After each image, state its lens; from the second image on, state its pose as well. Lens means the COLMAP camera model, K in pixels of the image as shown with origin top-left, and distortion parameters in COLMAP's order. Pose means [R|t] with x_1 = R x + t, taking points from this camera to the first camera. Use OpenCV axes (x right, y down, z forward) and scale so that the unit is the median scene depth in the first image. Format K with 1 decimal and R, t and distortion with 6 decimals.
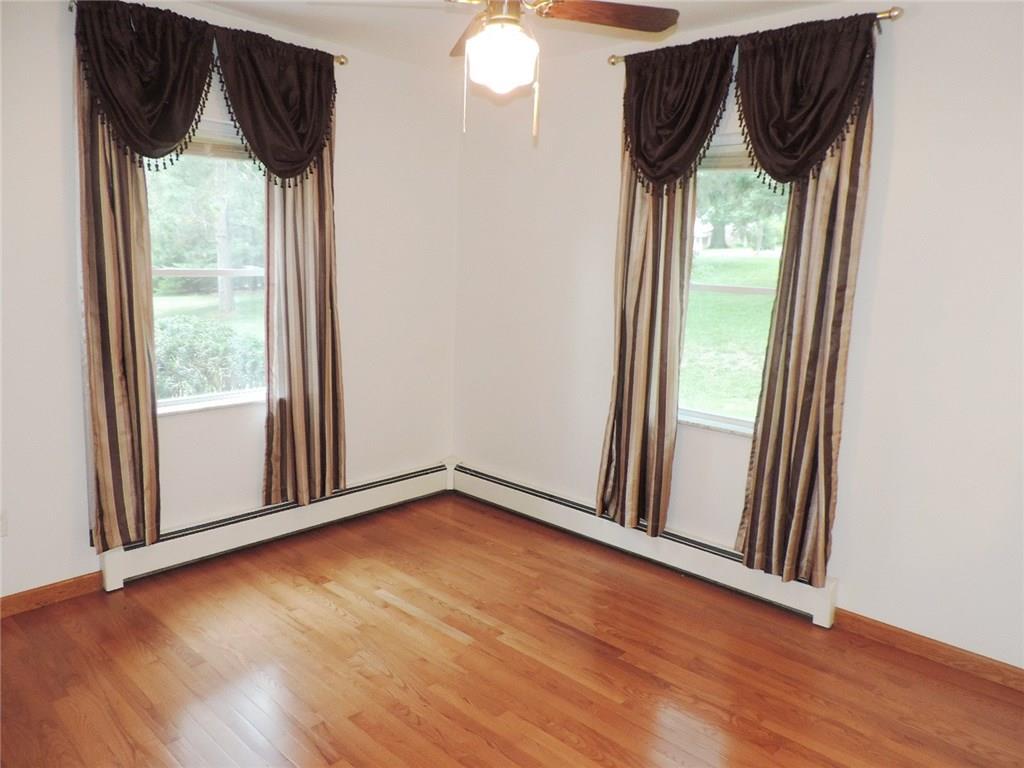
lens RADIAL K [[725.4, 0, 512.7], [0, 725.4, 378.8], [0, 0, 1]] dist [-0.024461, 0.002231]
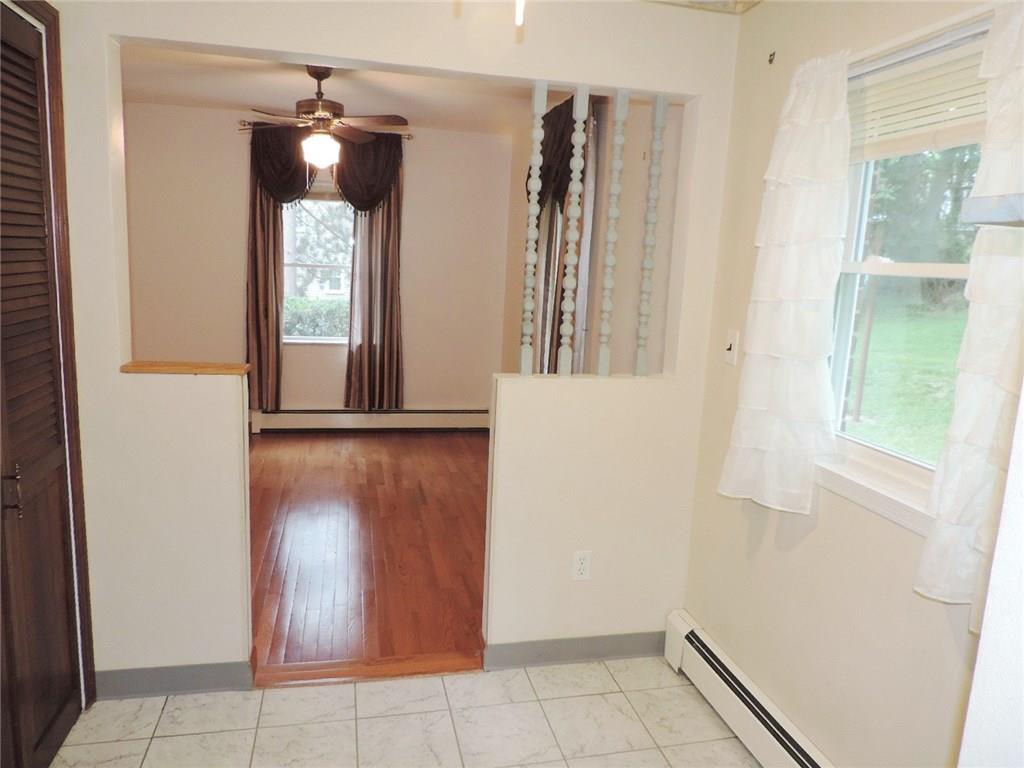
lens RADIAL K [[725.4, 0, 512.6], [0, 725.4, 383.2], [0, 0, 1]] dist [-0.024461, 0.002231]
pose [[0.817757, 0.096260, -0.567457, 1.015598], [-0.115586, 0.993296, 0.001927, 0.080614], [0.563838, 0.064014, 0.823400, -0.175021]]
